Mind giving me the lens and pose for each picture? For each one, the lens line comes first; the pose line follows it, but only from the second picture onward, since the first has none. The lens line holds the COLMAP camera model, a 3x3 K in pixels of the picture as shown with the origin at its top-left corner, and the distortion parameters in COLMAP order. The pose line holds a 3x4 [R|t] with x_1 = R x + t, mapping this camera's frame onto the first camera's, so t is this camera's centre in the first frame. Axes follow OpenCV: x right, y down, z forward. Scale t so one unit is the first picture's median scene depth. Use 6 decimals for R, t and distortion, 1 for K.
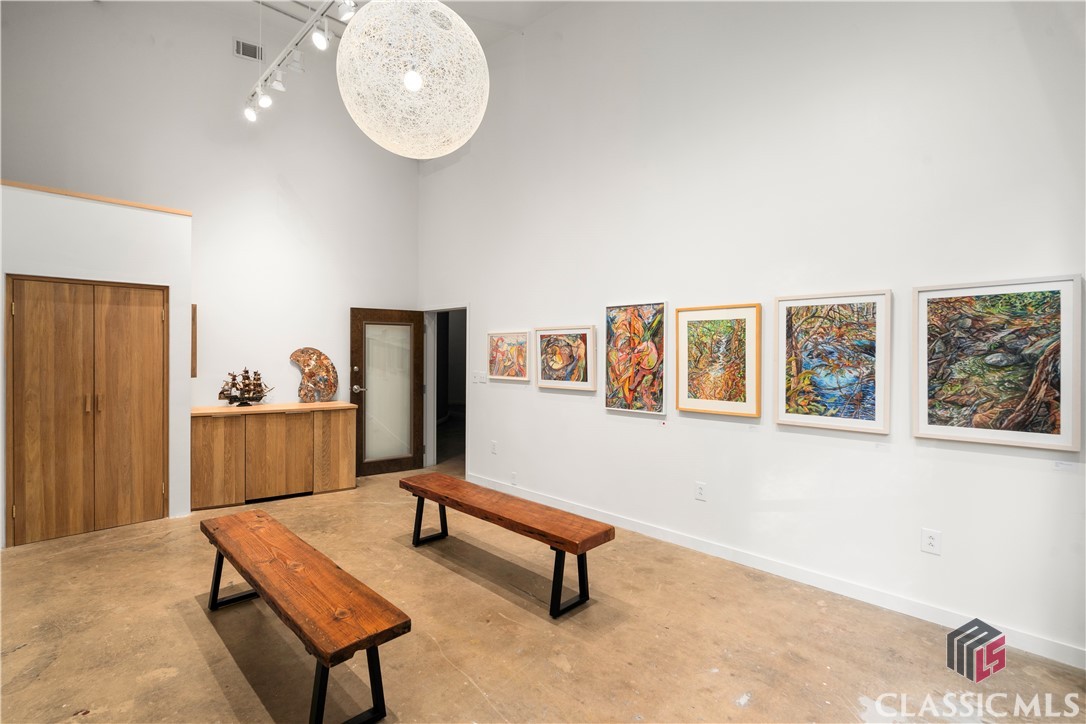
lens RADIAL K [[507.0, 0, 543.5], [0, 507.0, 356.2], [0, 0, 1]] dist [-0.002343, 0.000534]
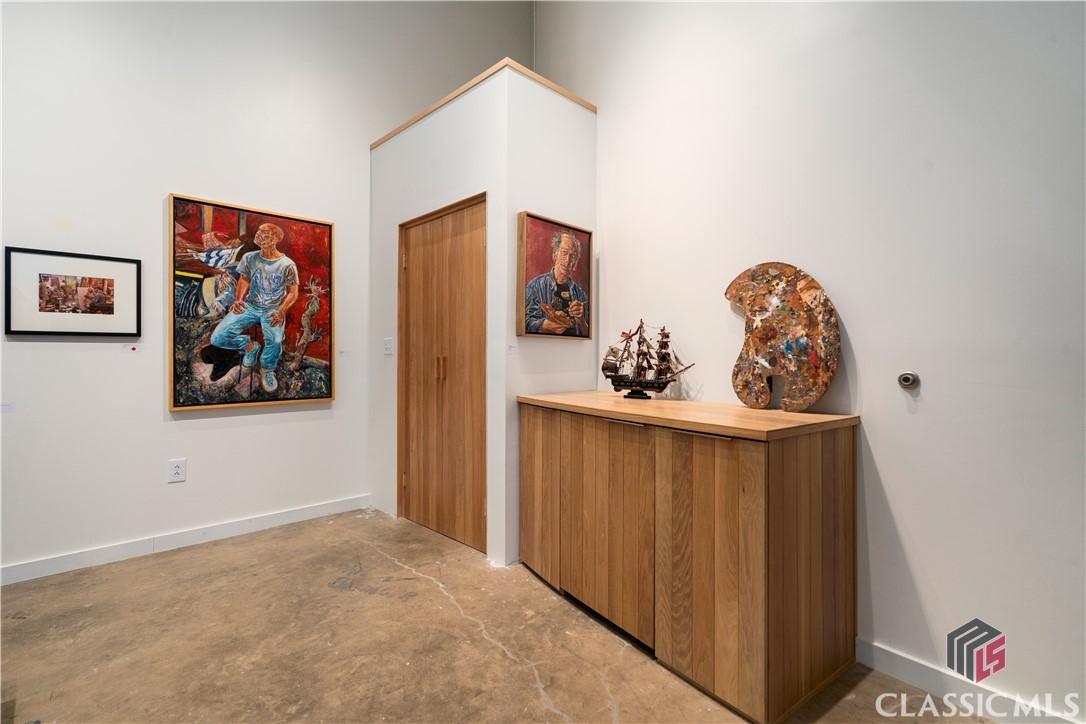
lens RADIAL K [[507.0, 0, 543.5], [0, 507.0, 352.1], [0, 0, 1]] dist [-0.002343, 0.000534]
pose [[-0.027326, -0.013665, -0.999533, -0.093039], [-0.007748, 0.999879, -0.013458, 0.061899], [0.999597, 0.007377, -0.027429, 0.936365]]
